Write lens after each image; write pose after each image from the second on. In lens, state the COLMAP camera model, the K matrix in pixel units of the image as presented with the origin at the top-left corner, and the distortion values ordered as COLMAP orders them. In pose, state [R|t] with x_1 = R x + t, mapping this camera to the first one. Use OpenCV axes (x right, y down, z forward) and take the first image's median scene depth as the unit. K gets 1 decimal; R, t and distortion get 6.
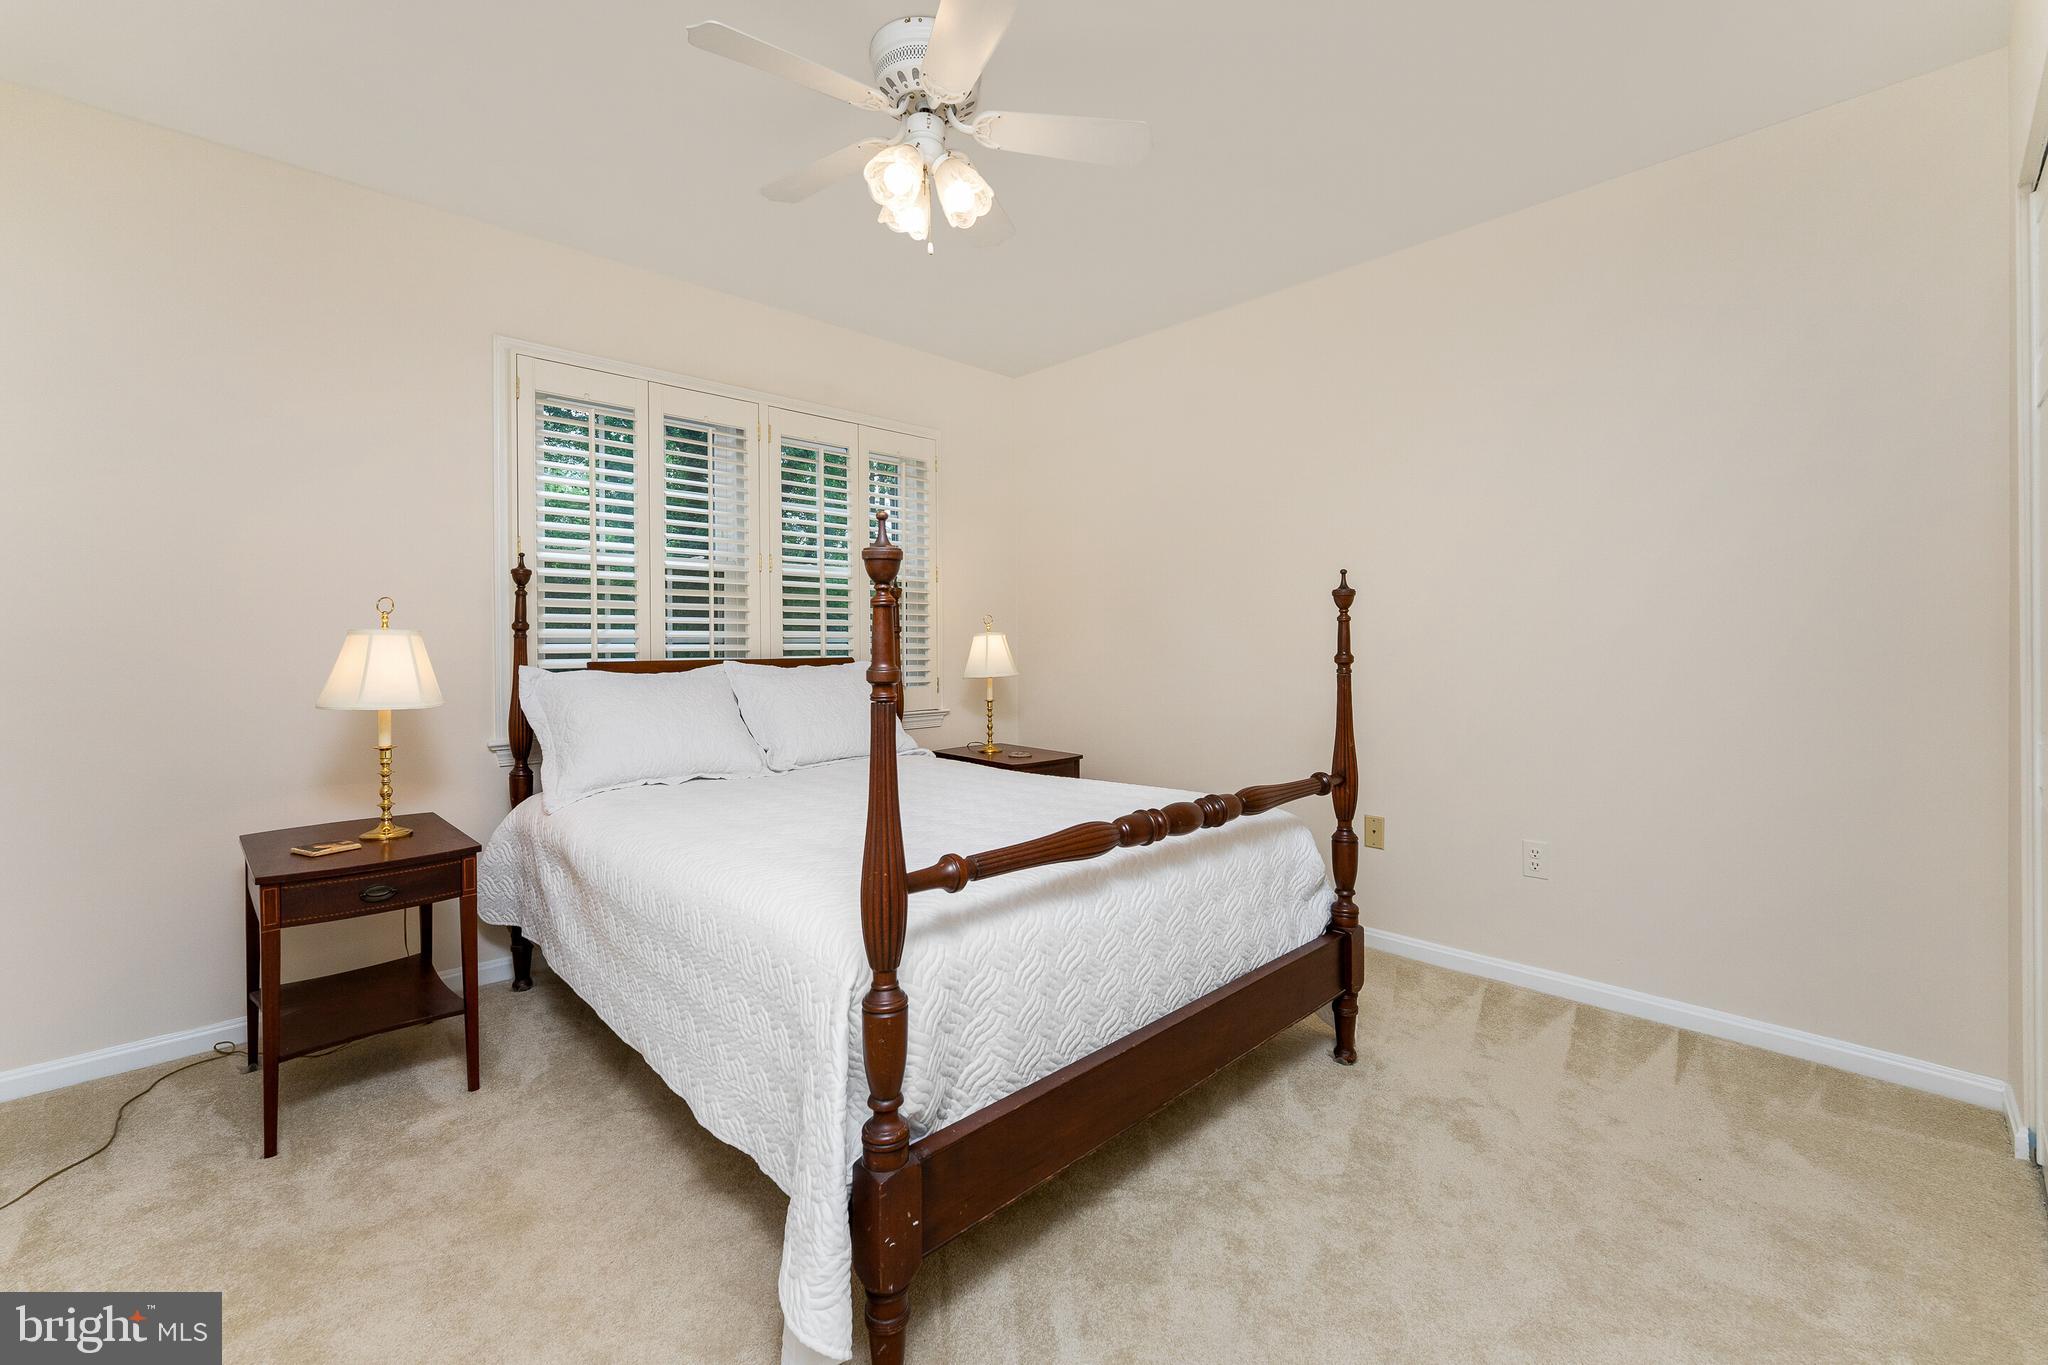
lens RADIAL K [[845.6, 0, 1026.5], [0, 845.6, 677.8], [0, 0, 1]] dist [0.000144, -0.000190]
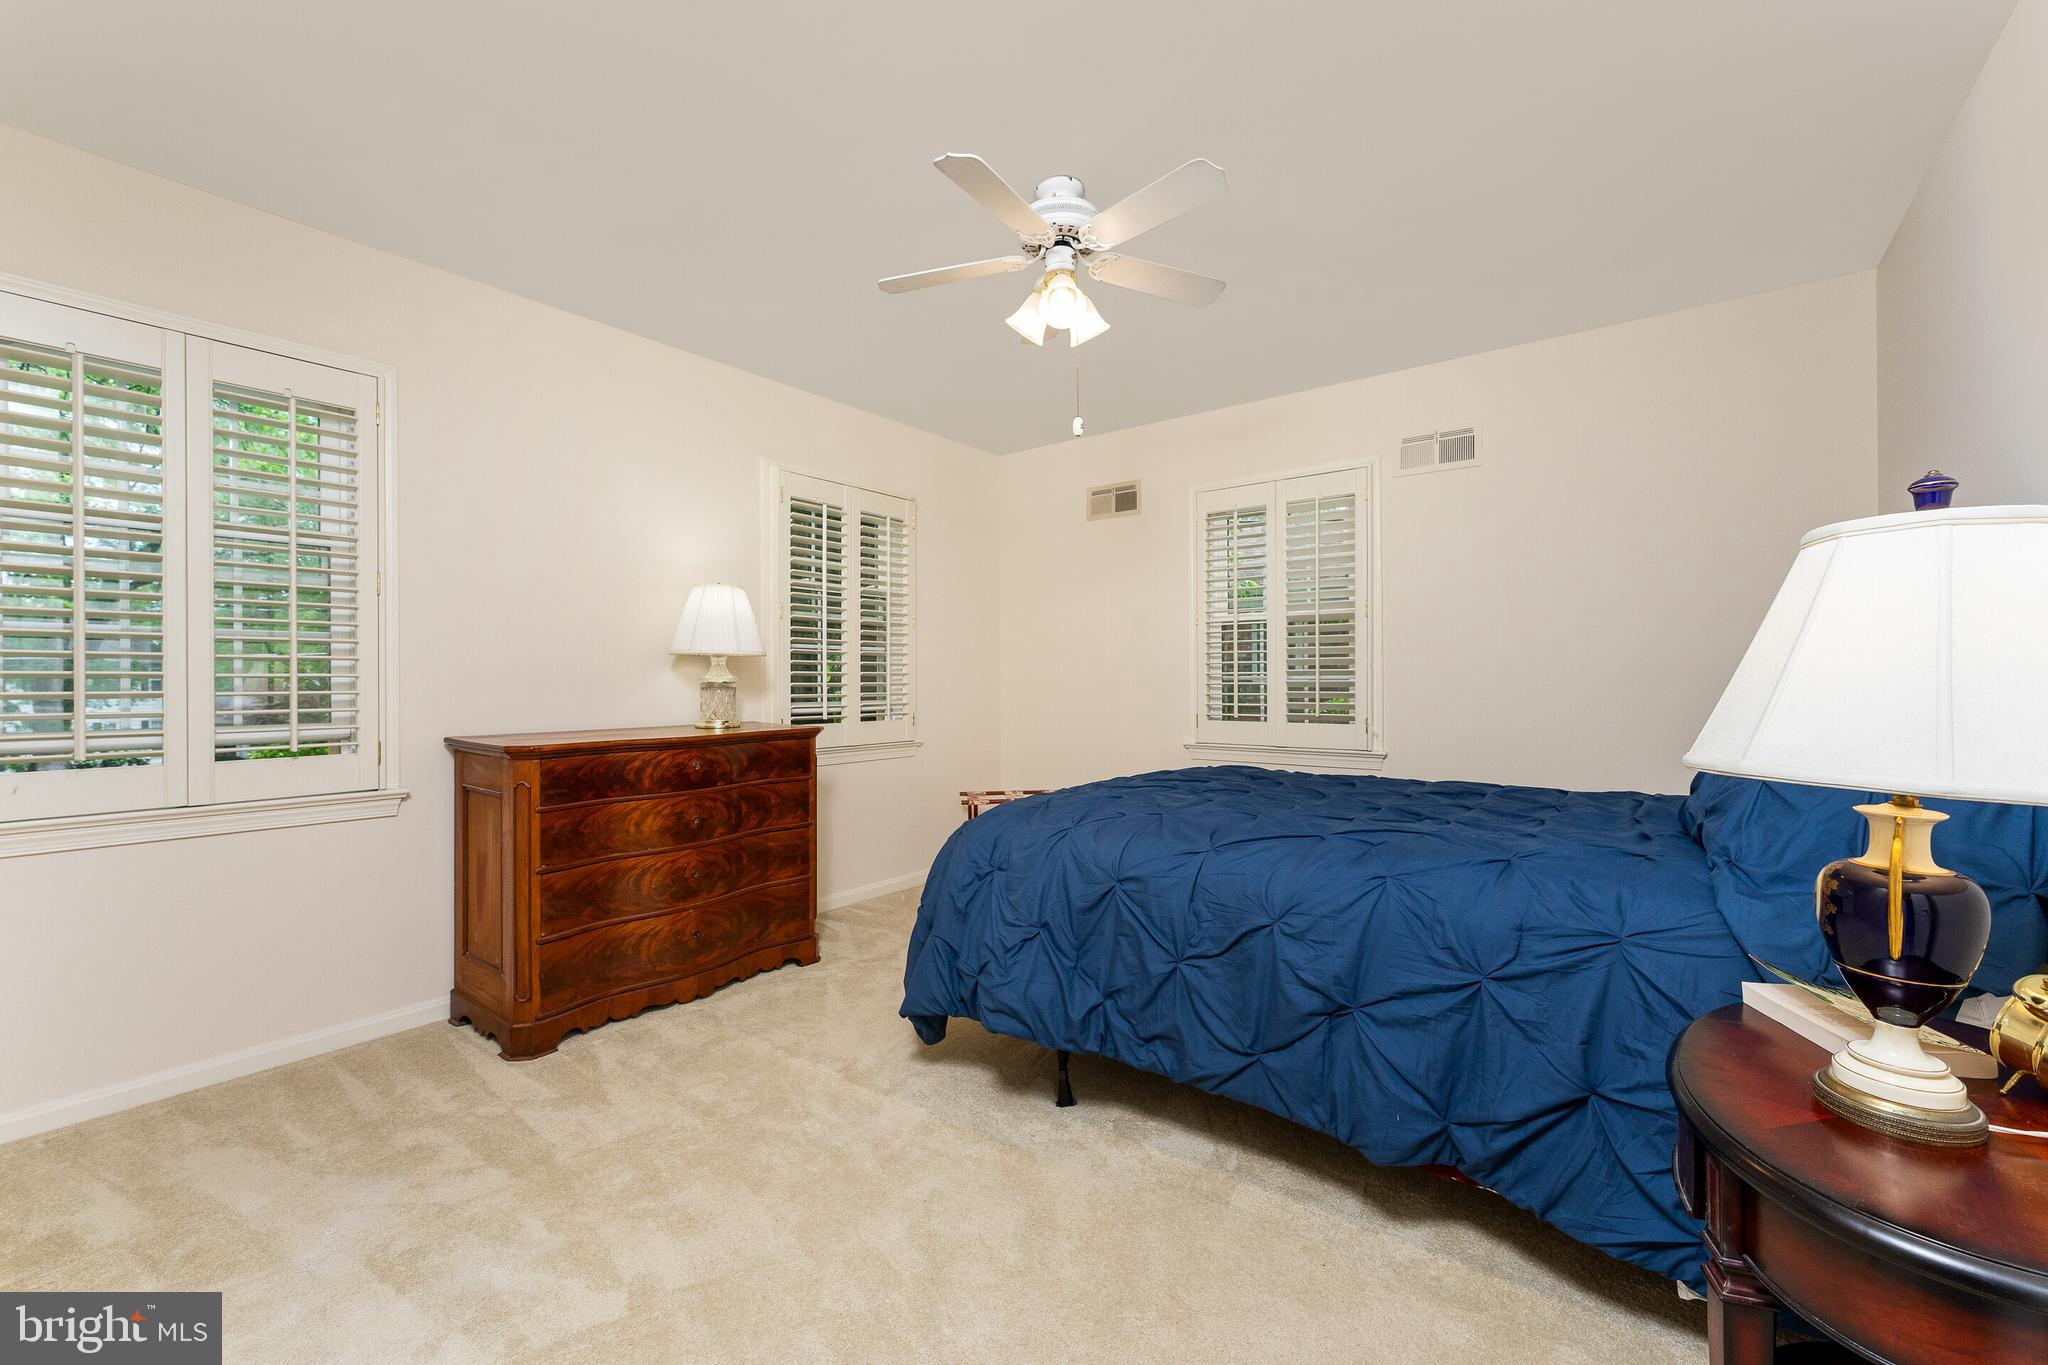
lens RADIAL K [[845.6, 0, 1026.5], [0, 845.6, 677.8], [0, 0, 1]] dist [0.000144, -0.000190]
pose [[0.989514, 0.002573, 0.144416, -0.141224], [0.004149, 0.998922, -0.046227, 0.007459], [-0.144379, 0.046341, 0.988437, -0.141526]]
